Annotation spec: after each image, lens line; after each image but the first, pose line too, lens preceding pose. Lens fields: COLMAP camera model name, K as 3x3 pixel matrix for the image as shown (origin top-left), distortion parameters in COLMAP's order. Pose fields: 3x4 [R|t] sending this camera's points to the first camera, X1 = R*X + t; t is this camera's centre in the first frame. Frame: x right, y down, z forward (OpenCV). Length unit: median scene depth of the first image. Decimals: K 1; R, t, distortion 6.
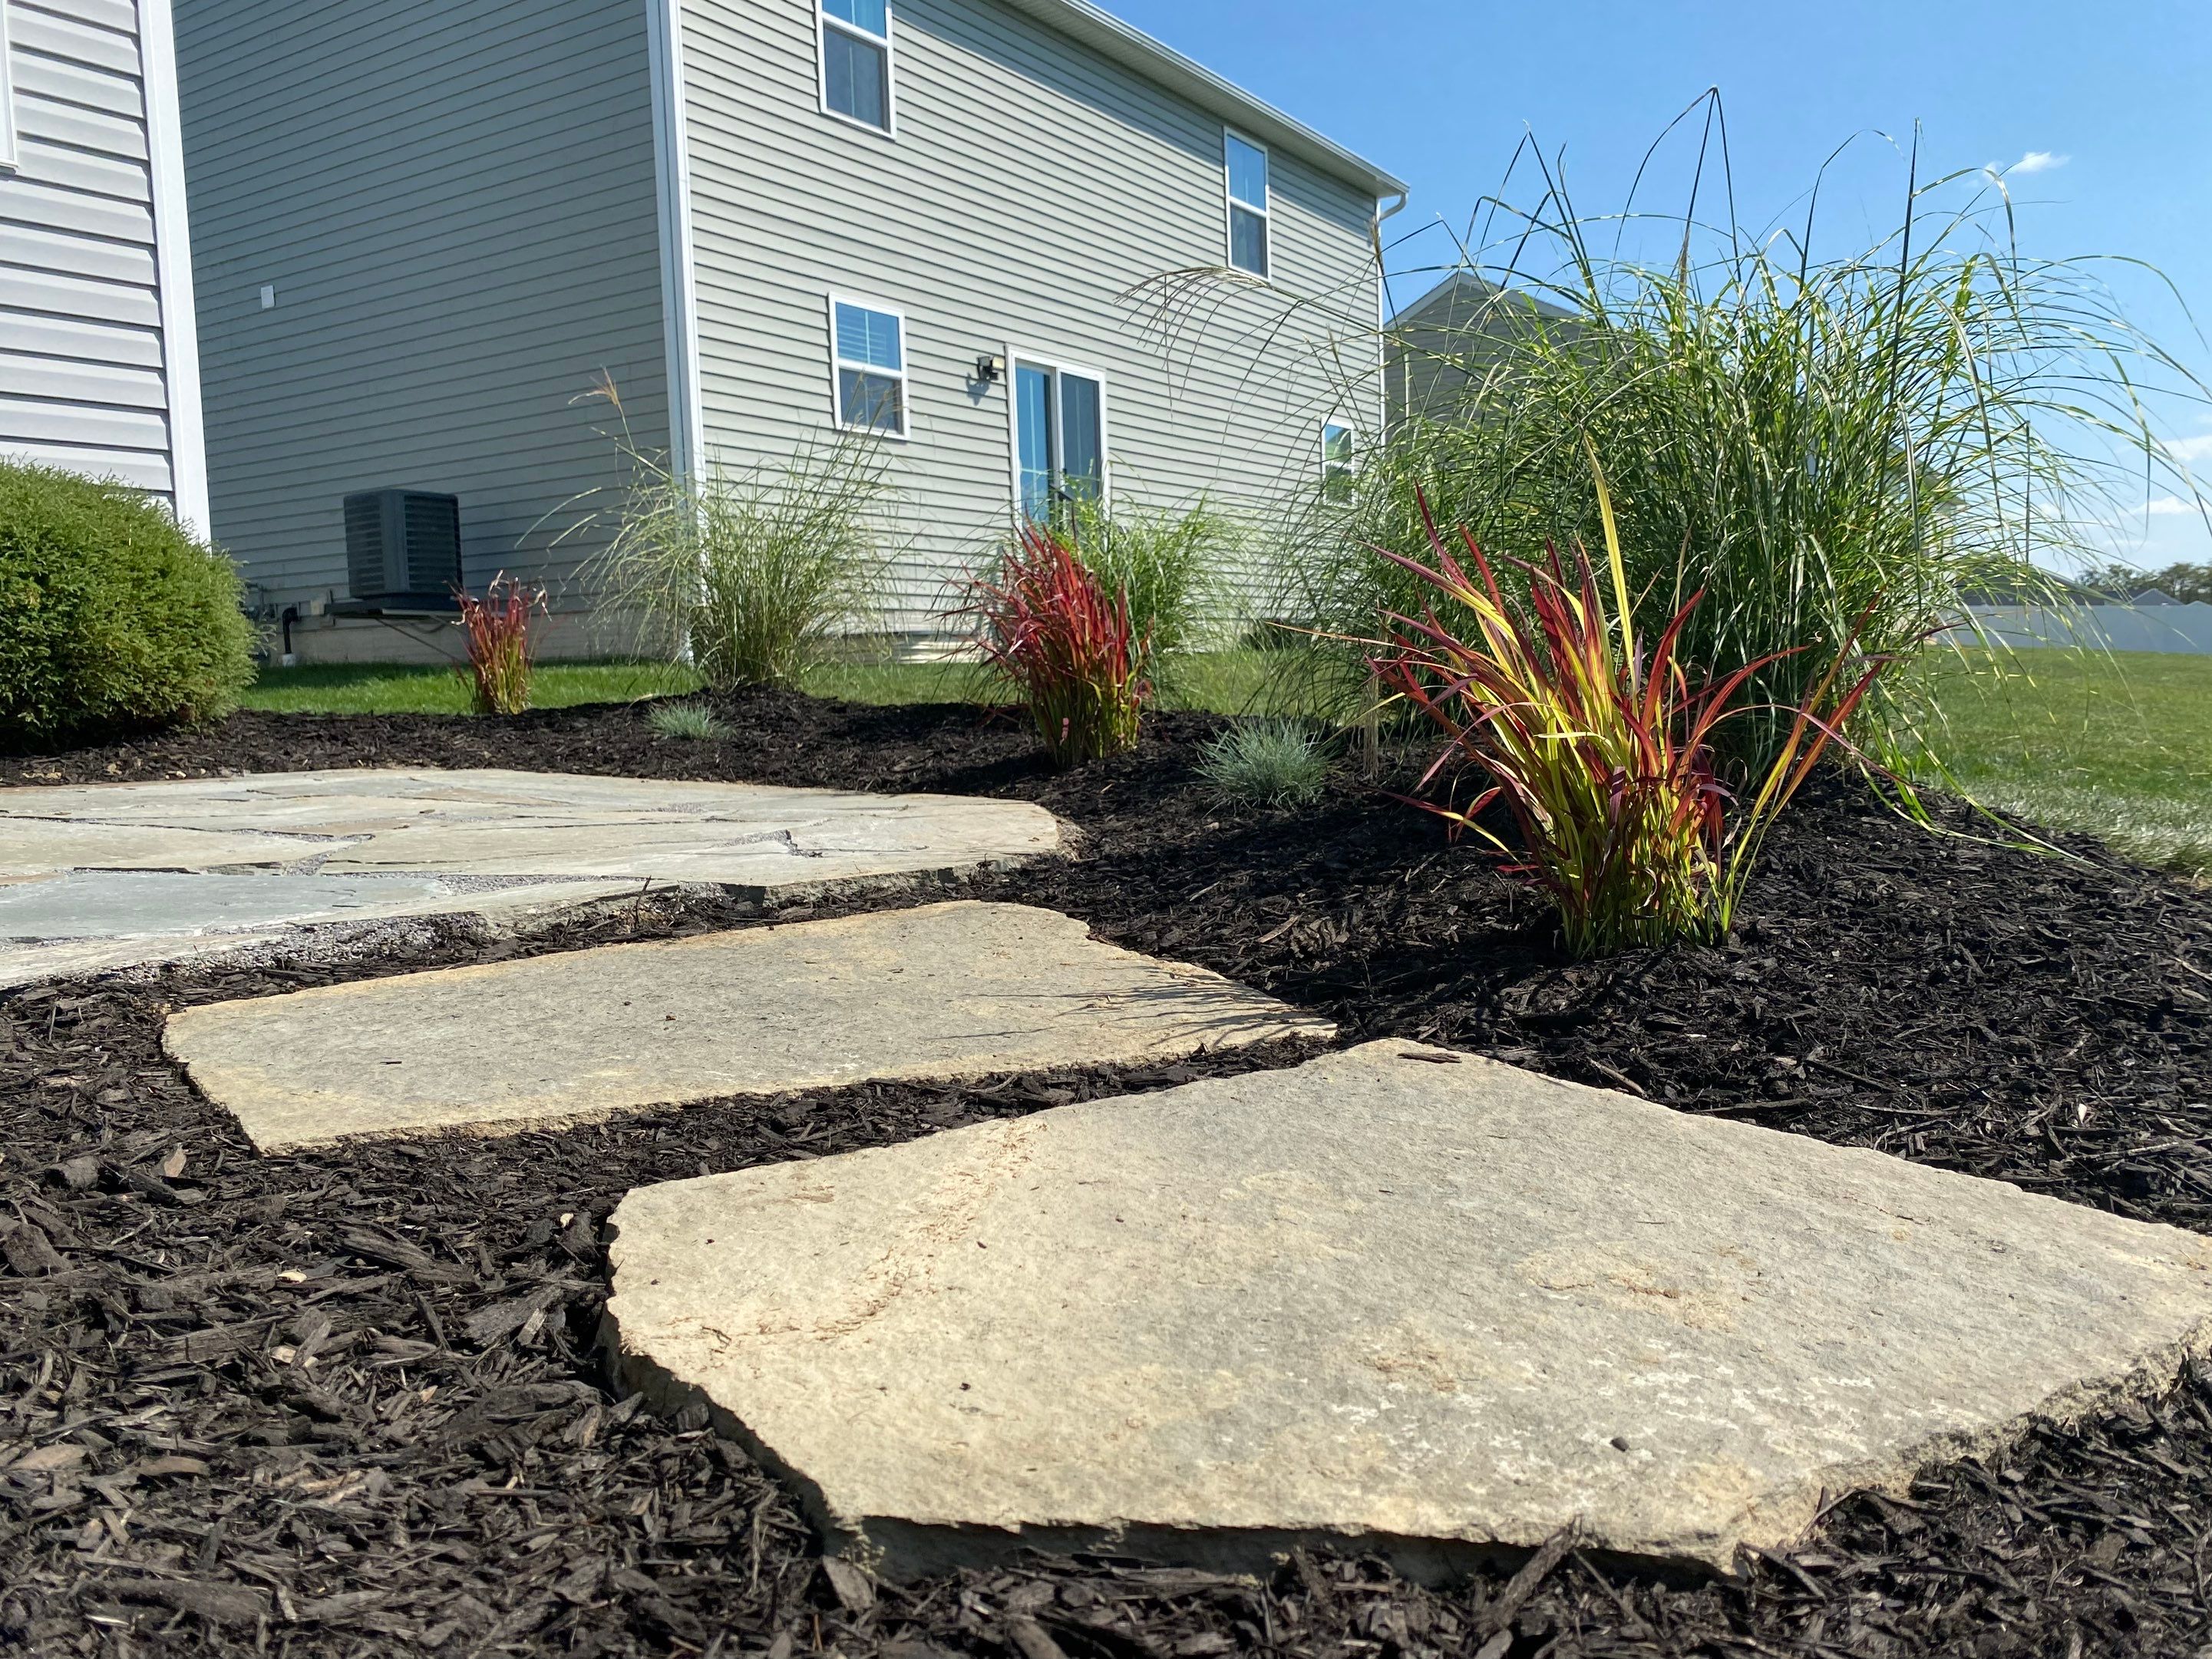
lens RADIAL K [[1598.9, 0, 1105.2], [0, 1598.9, 906.3], [0, 0, 1]] dist [-0.003772, -0.003903]
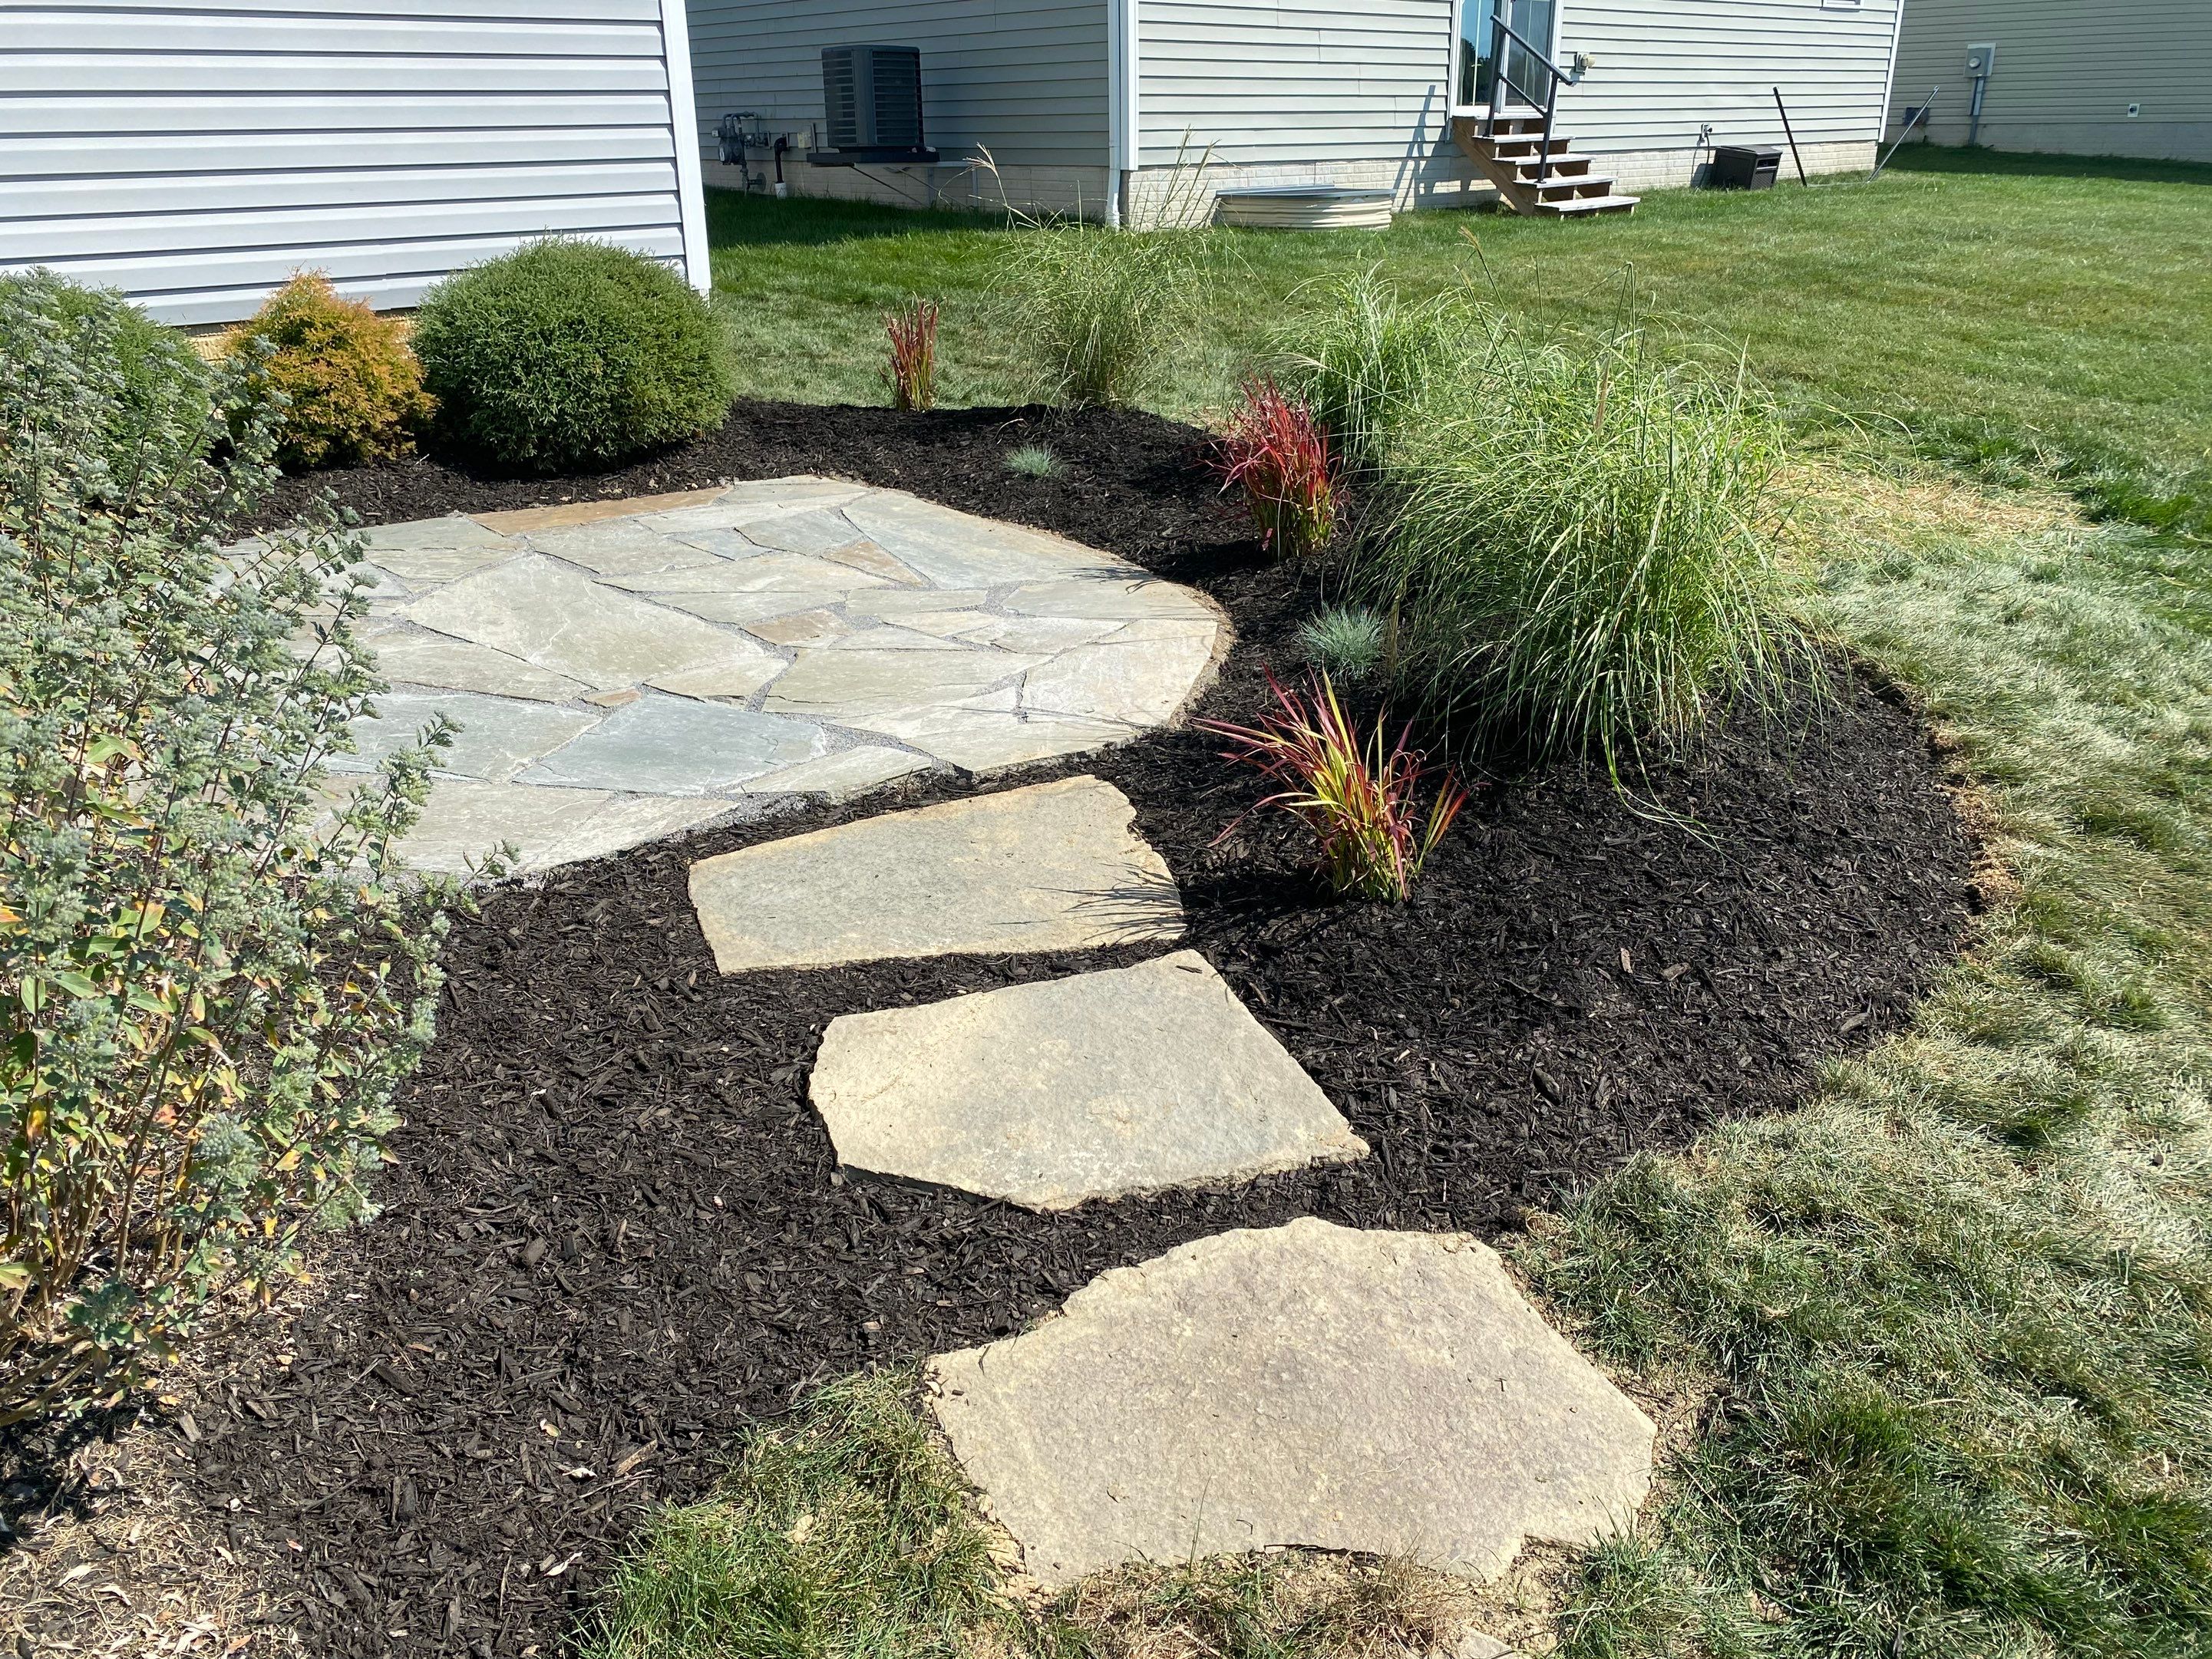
lens RADIAL K [[1542.4, 0, 1096.3], [0, 1542.4, 832.0], [0, 0, 1]] dist [0.084086, -0.124817]
pose [[0.958319, 0.117306, -0.260509, 0.404792], [-0.041649, 0.959440, 0.278819, -0.451845], [0.282650, -0.256347, 0.924335, -0.653522]]
